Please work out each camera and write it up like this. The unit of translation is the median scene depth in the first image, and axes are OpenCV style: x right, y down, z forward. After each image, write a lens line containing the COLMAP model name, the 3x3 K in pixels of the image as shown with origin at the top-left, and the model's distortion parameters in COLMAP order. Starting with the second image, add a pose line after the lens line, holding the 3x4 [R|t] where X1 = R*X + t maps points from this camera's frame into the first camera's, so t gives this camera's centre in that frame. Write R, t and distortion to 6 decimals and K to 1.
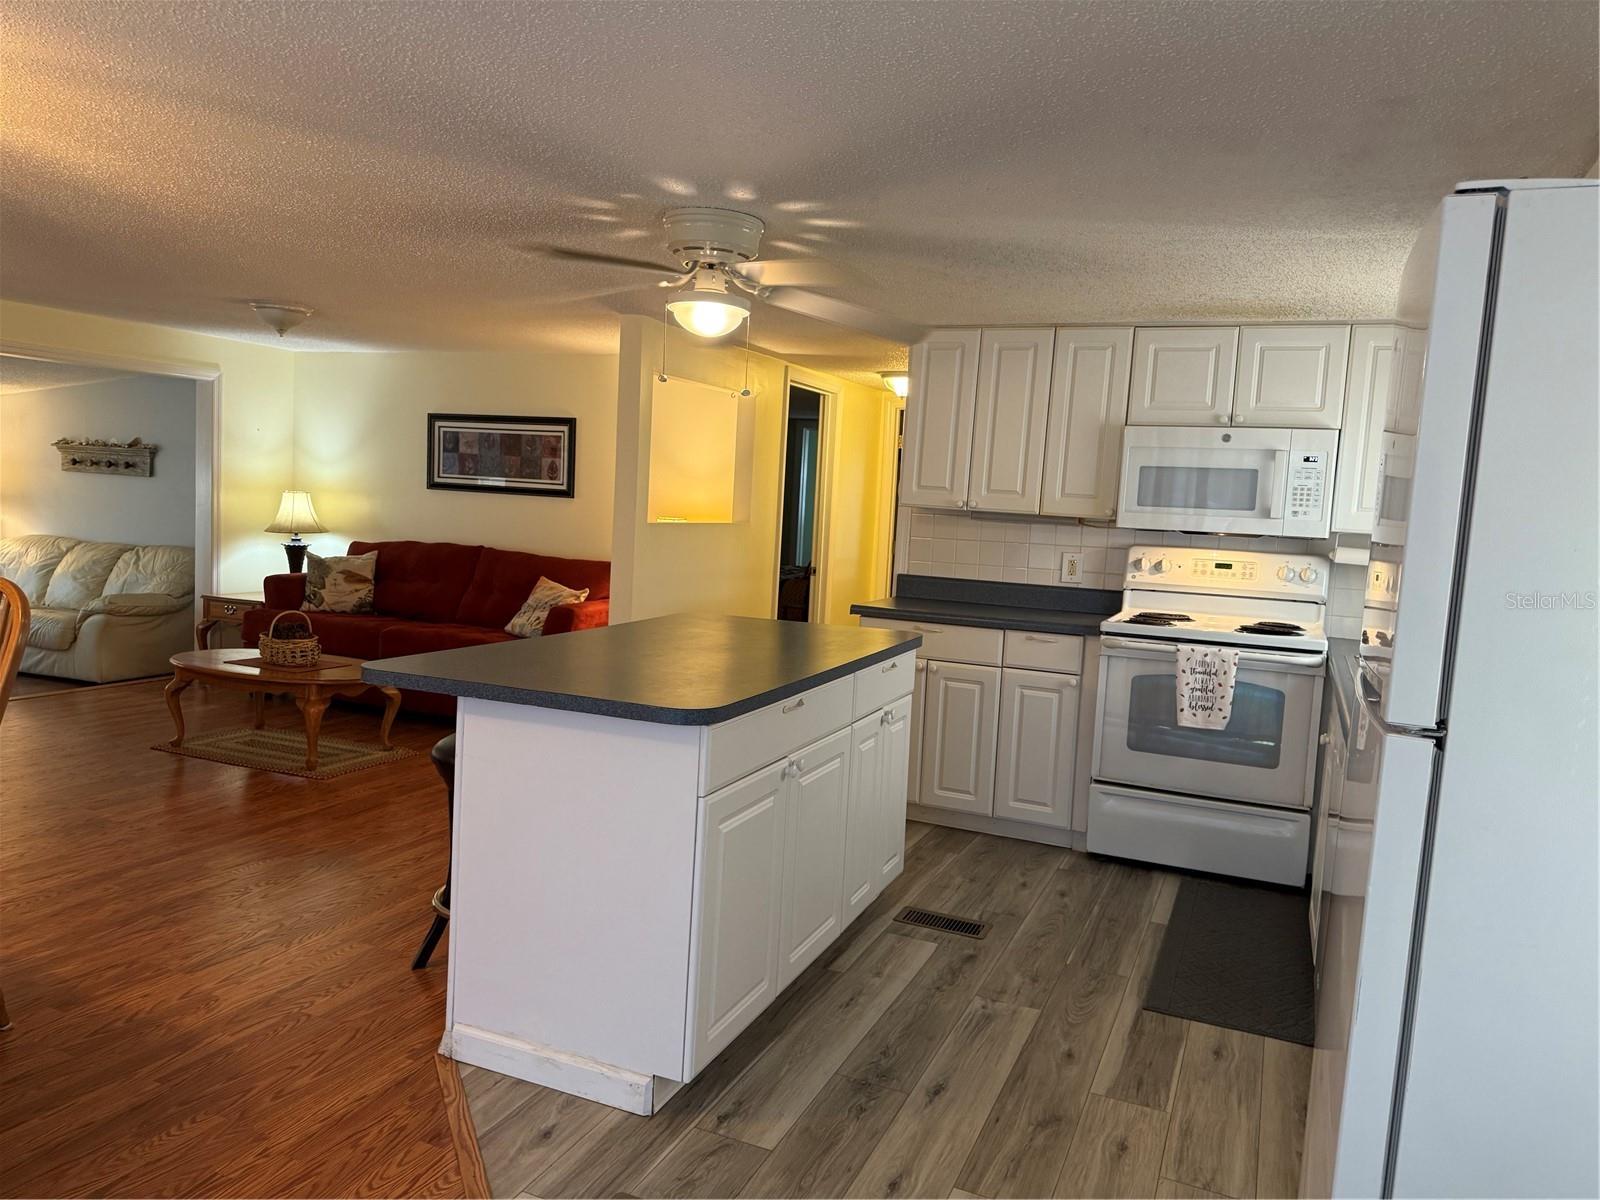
lens RADIAL K [[1132.2, 0, 800.0], [0, 1132.2, 600.0], [0, 0, 1]] dist [0.134931, -0.204433]
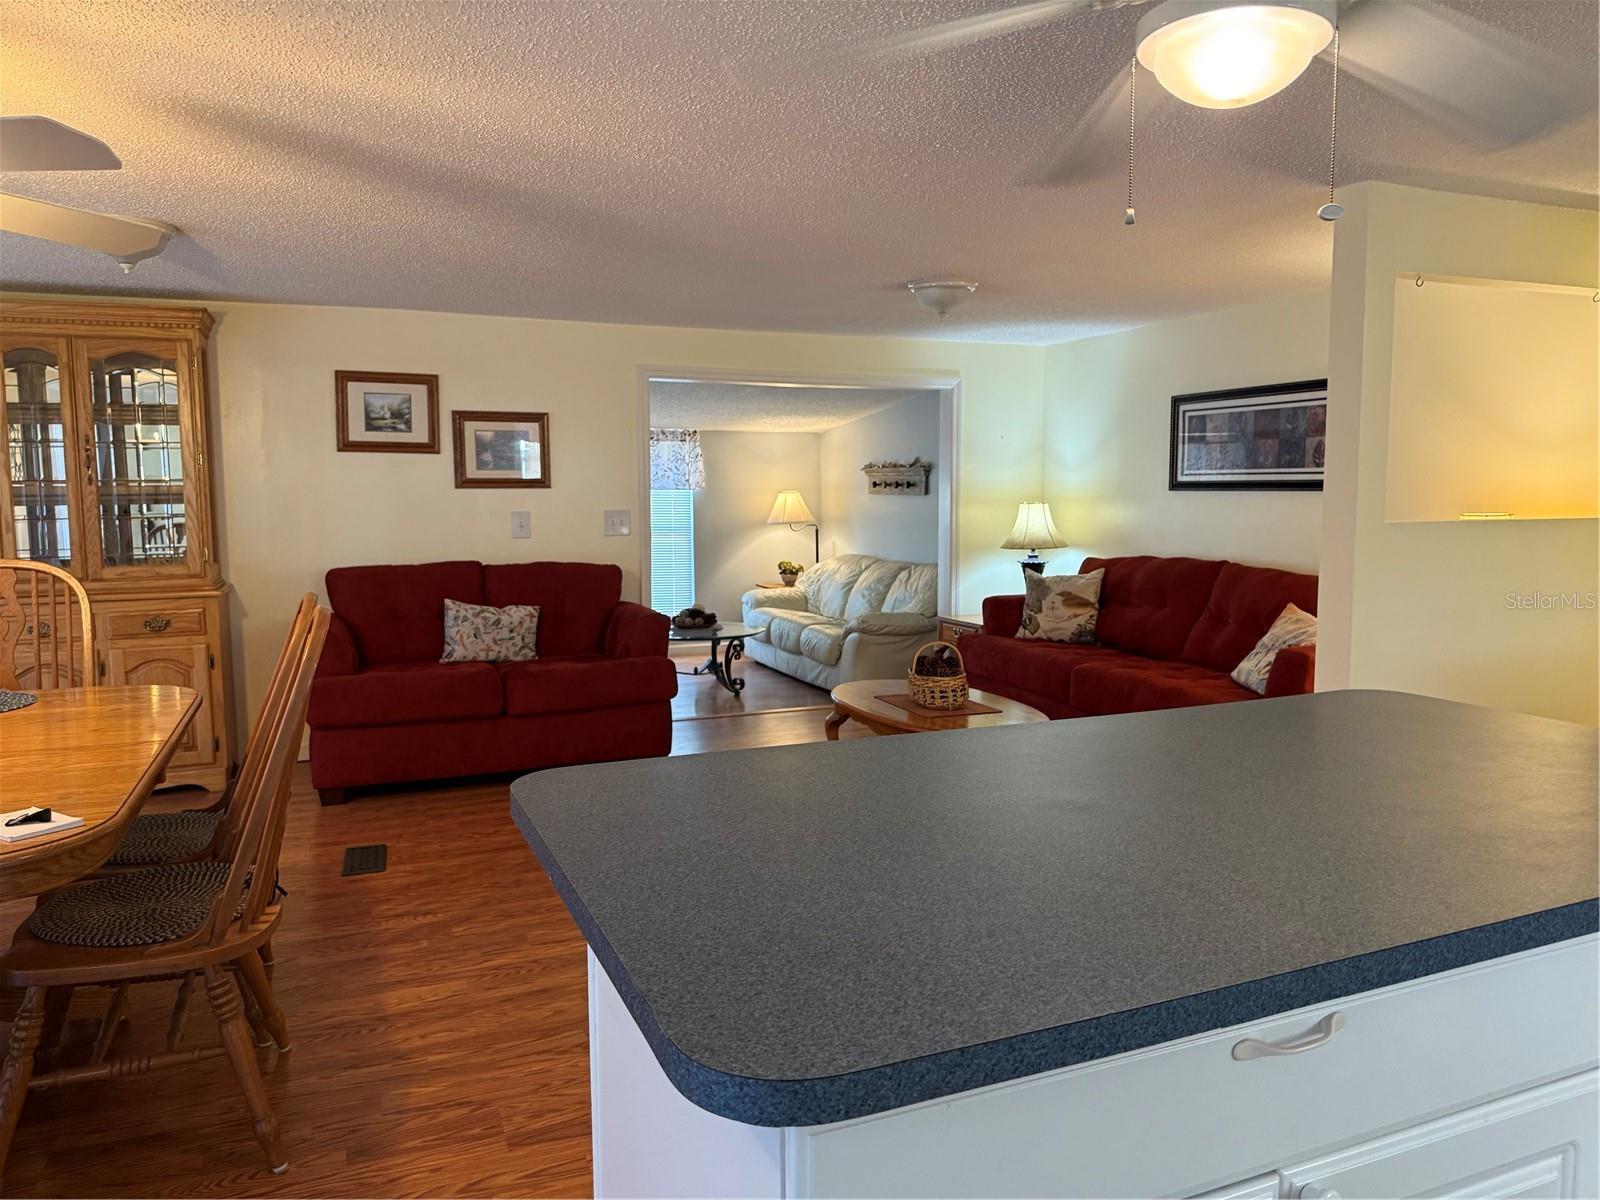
lens RADIAL K [[1114.0, 0, 800.0], [0, 1114.0, 600.0], [0, 0, 1]] dist [0.075206, -0.094702]
pose [[0.706288, 0.016503, -0.707732, 0.051277], [-0.022031, 0.999756, 0.001326, -0.016150], [0.707582, 0.014655, 0.706480, 0.270736]]
